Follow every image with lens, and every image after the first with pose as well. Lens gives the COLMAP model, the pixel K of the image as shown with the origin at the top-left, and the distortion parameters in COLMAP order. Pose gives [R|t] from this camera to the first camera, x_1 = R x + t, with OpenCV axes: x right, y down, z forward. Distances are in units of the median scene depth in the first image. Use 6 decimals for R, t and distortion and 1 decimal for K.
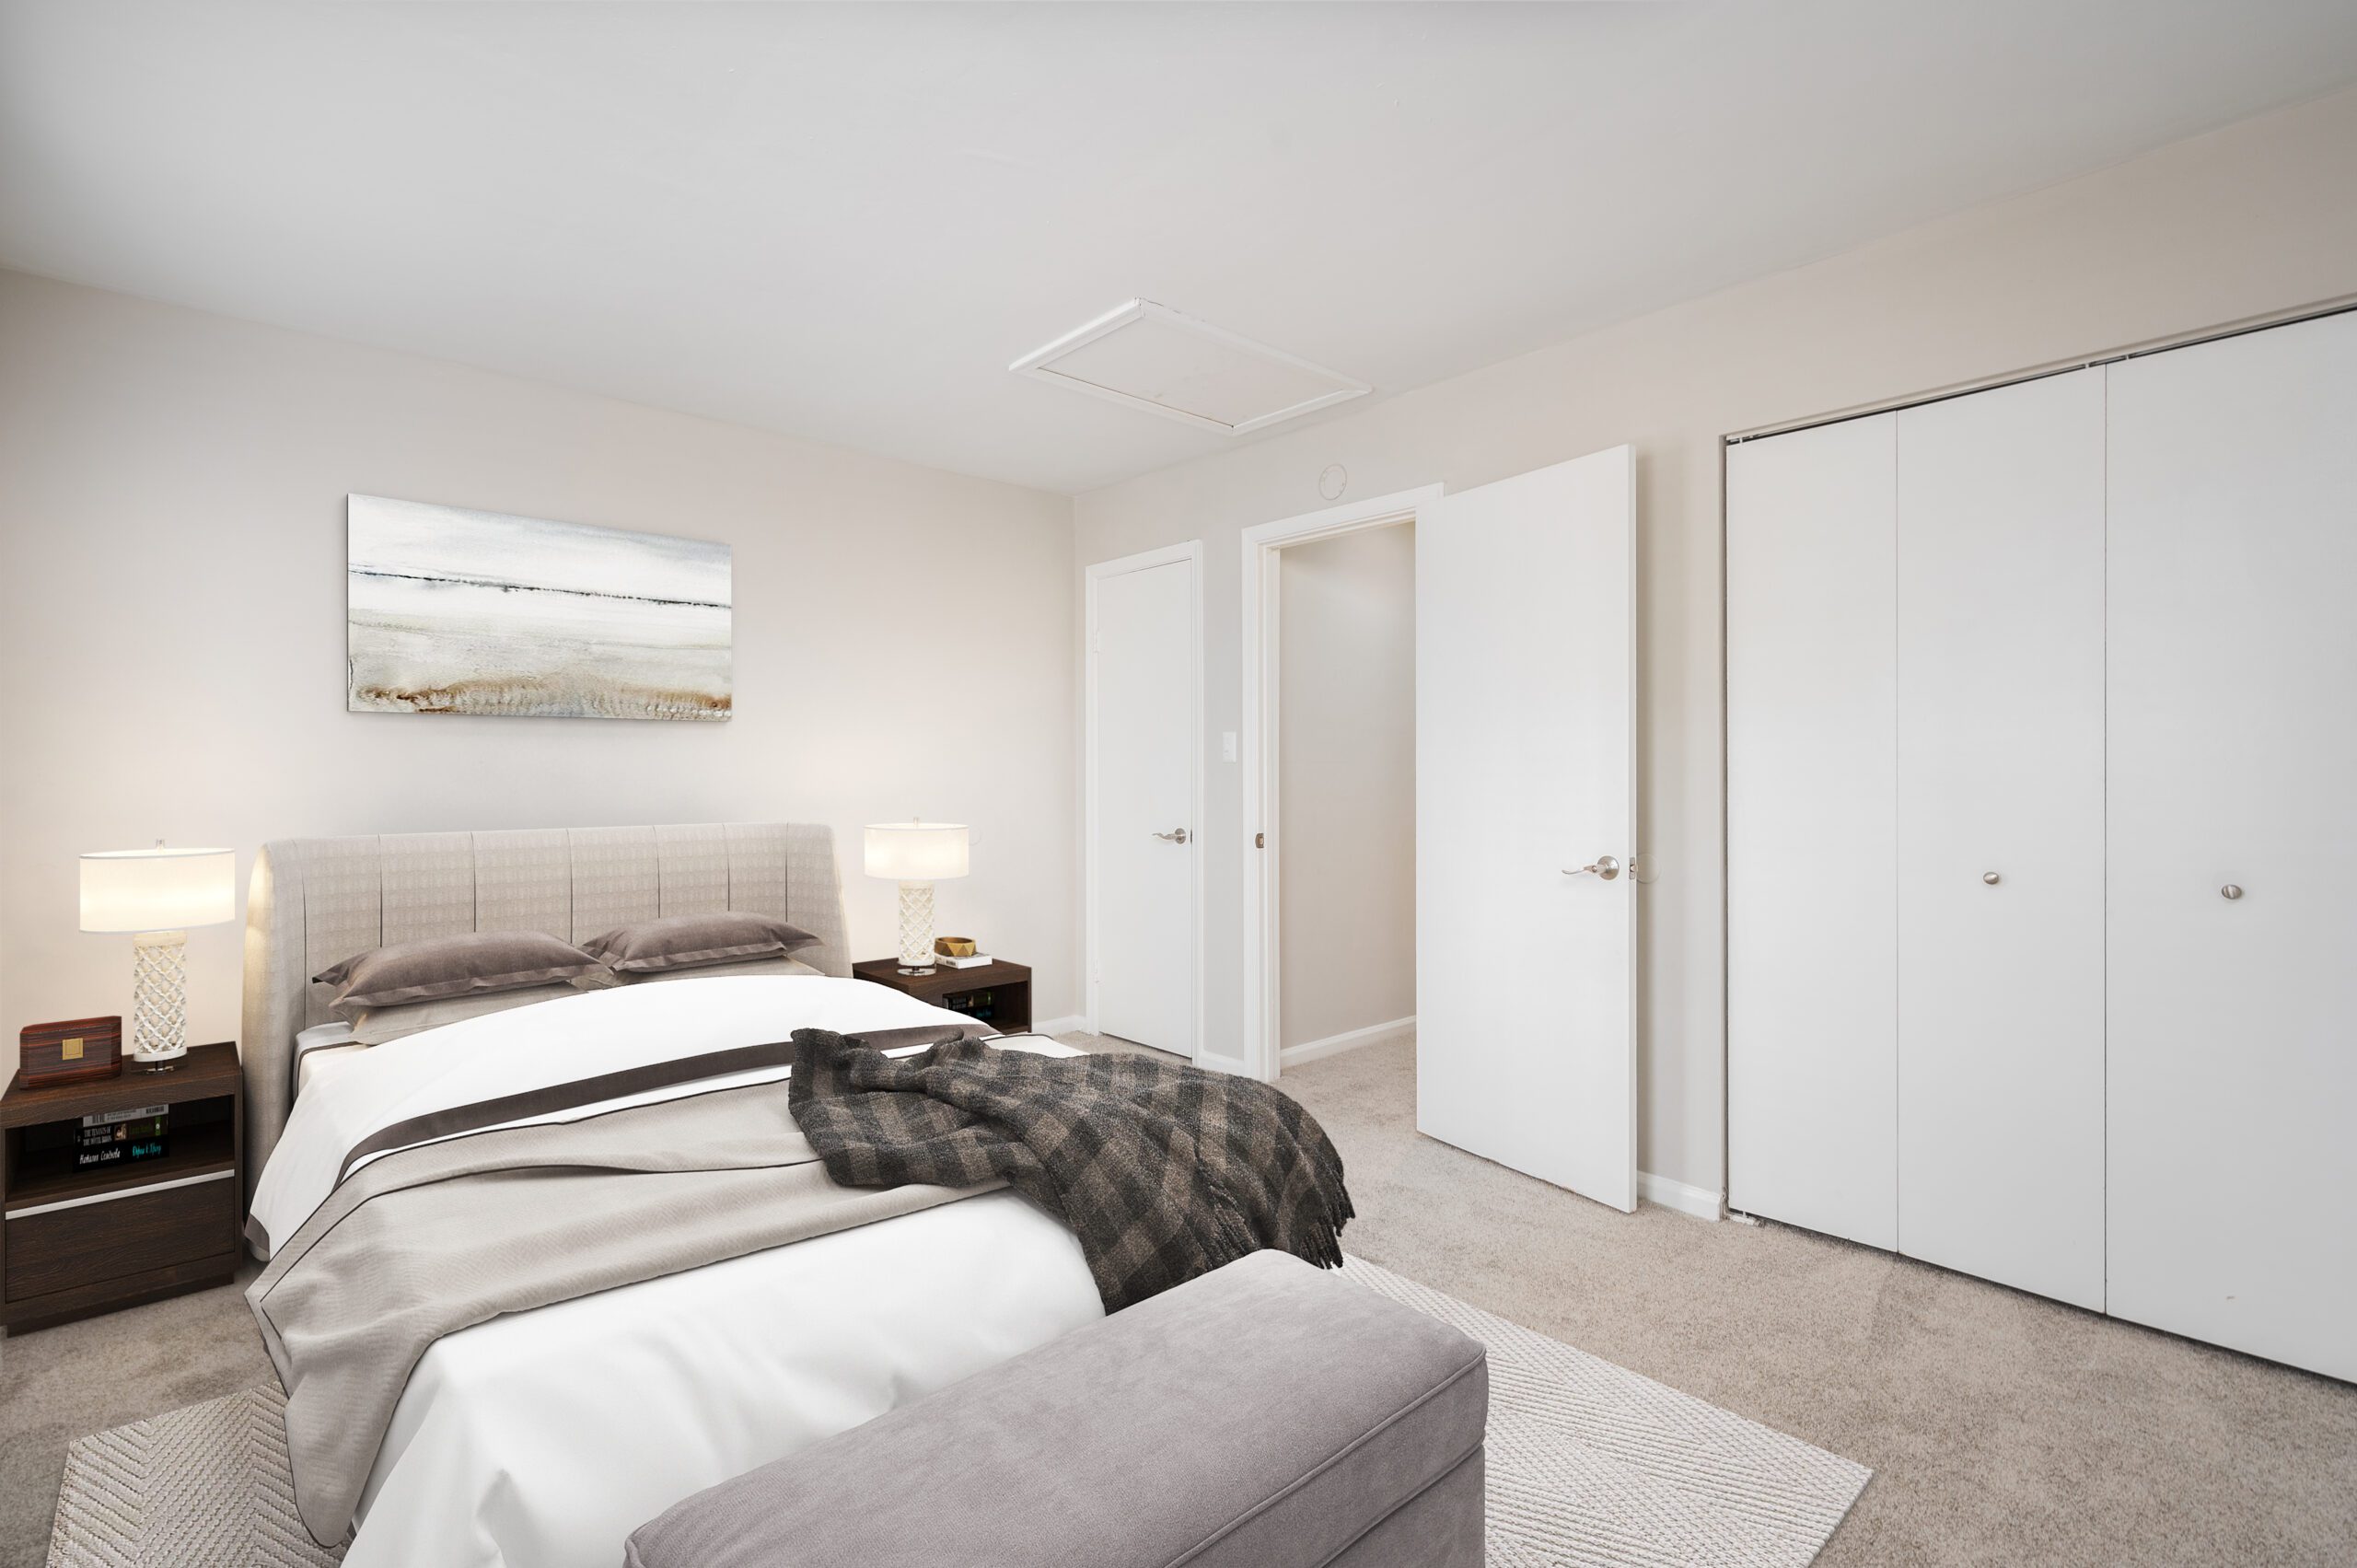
lens RADIAL K [[1071.0, 0, 1177.7], [0, 1071.0, 790.0], [0, 0, 1]] dist [0.000672, 0.000992]
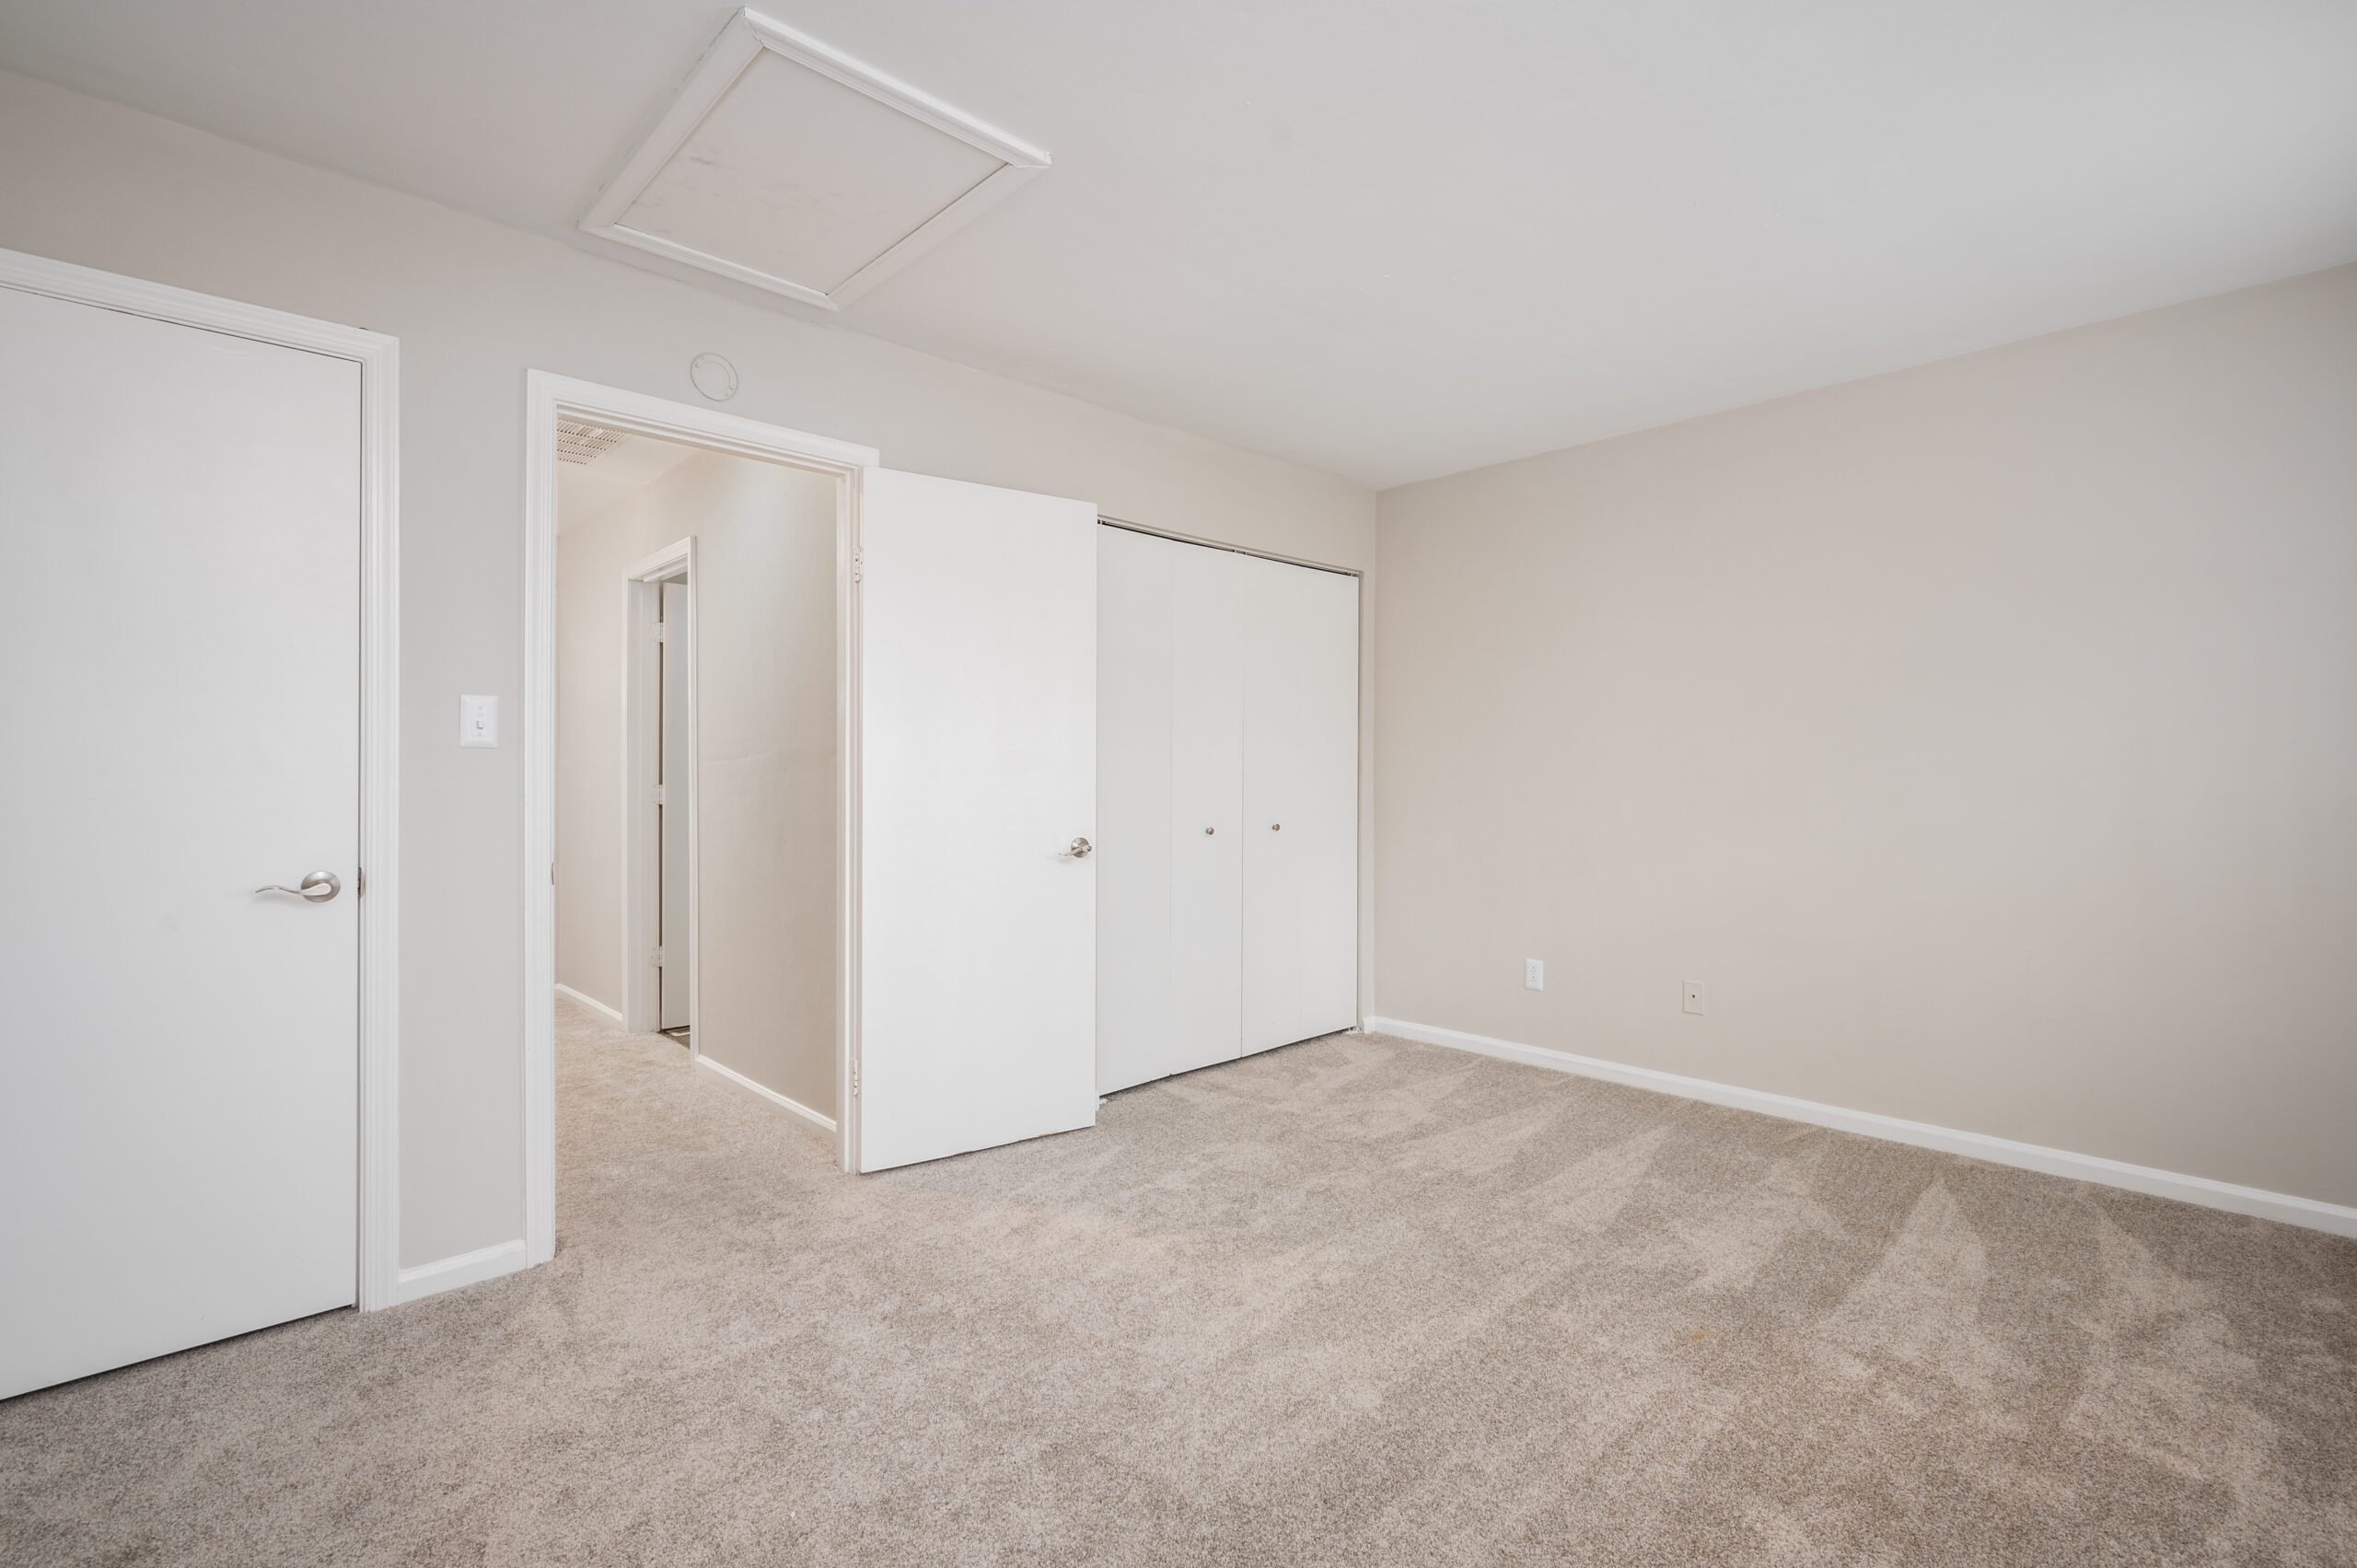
lens RADIAL K [[1071.0, 0, 1177.5], [0, 1071.0, 766.1], [0, 0, 1]] dist [0.000672, 0.000992]
pose [[-0.029698, -0.000415, 0.999559, -0.684950], [0.006757, 0.999977, 0.000616, -0.016278], [-0.999536, 0.006772, -0.029695, 0.788206]]
